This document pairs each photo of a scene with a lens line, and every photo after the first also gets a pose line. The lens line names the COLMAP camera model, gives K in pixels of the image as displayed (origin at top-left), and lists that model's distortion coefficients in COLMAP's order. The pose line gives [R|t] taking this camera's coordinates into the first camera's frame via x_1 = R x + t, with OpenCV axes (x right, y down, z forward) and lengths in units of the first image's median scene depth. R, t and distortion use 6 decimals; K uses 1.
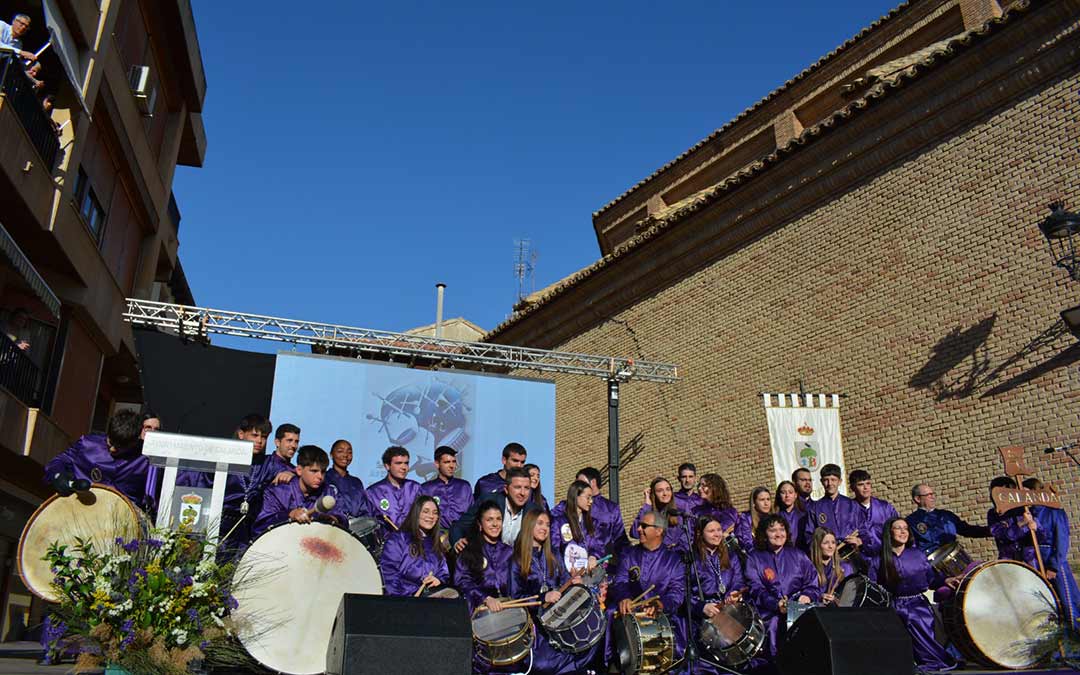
lens RADIAL K [[841.8, 0, 537.4], [0, 841.8, 337.1], [0, 0, 1]] dist [-0.097168, 0.015015]
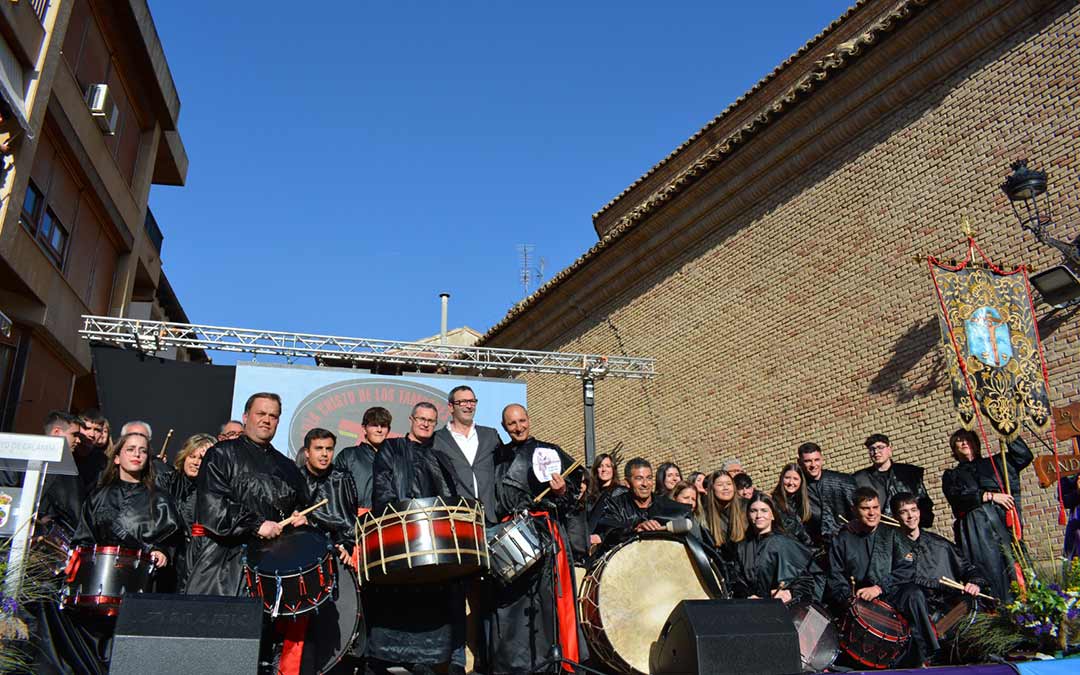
lens RADIAL K [[841.8, 0, 537.4], [0, 841.8, 337.1], [0, 0, 1]] dist [-0.097168, 0.015015]
pose [[0.998095, -0.046442, -0.040609, 0.087412], [0.045904, 0.998847, -0.014075, 0.018017], [0.041216, 0.012184, 0.999076, 0.032708]]
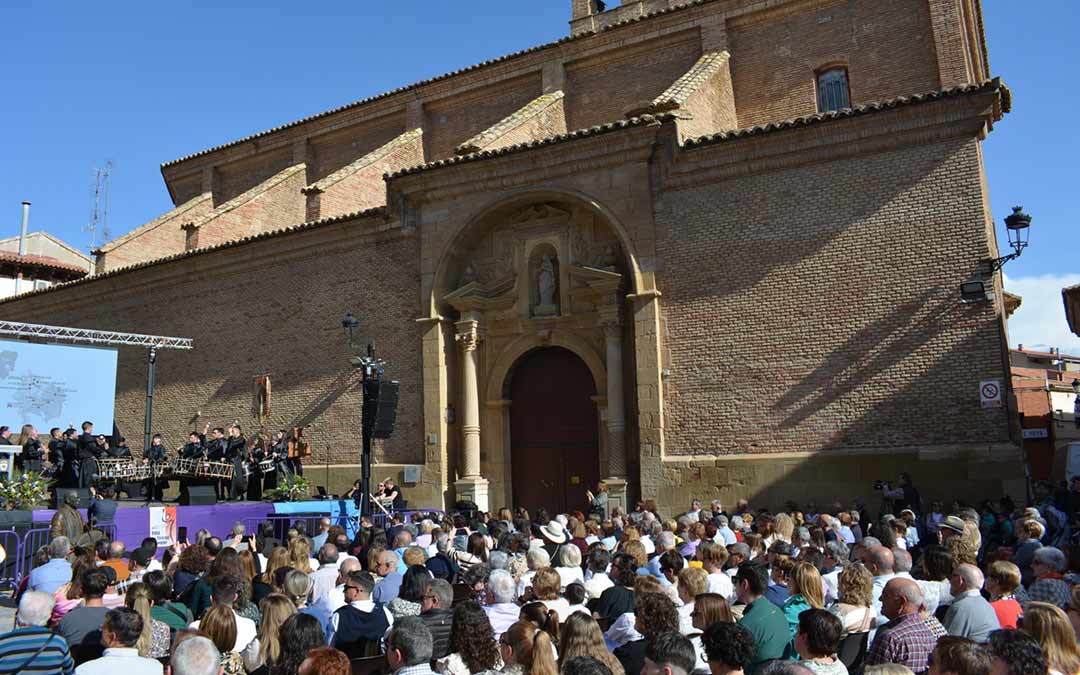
lens RADIAL K [[851.5, 0, 532.4], [0, 851.5, 332.9], [0, 0, 1]] dist [-0.092569, 0.011589]
pose [[0.885447, 0.047003, 0.462357, -0.020145], [-0.133052, 0.978867, 0.155293, -0.425810], [-0.445287, -0.199022, 0.872989, -1.058303]]
